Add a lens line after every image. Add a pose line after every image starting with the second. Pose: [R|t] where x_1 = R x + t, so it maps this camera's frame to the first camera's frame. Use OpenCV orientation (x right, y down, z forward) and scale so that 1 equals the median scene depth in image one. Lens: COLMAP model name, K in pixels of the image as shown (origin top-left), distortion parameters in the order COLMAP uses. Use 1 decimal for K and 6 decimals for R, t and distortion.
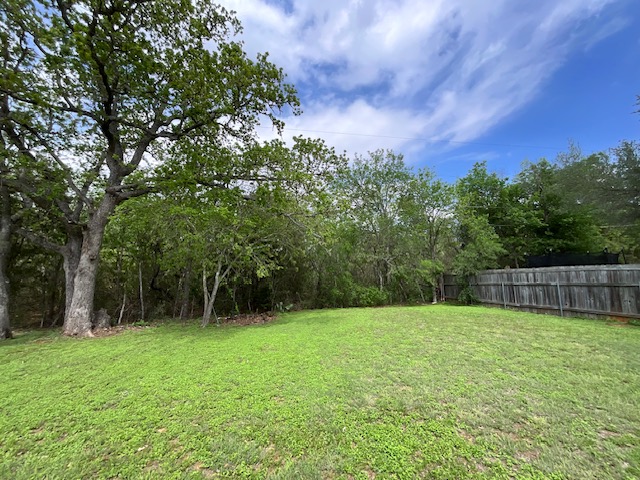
lens RADIAL K [[254.4, 0, 318.6], [0, 254.4, 235.1], [0, 0, 1]] dist [0.000468, -0.000371]
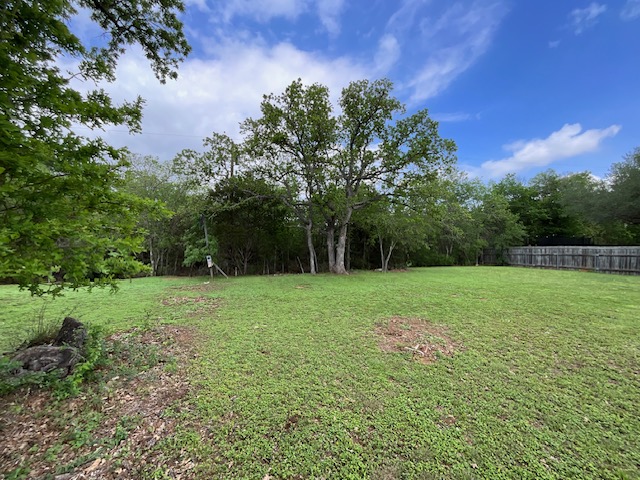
lens RADIAL K [[254.4, 0, 320.1], [0, 254.4, 237.0], [0, 0, 1]] dist [0.000468, -0.000371]
pose [[0.999005, 0.023150, 0.038120, -0.812465], [-0.027673, 0.992052, 0.122750, -0.110506], [-0.034975, -0.123682, 0.991705, -0.727582]]
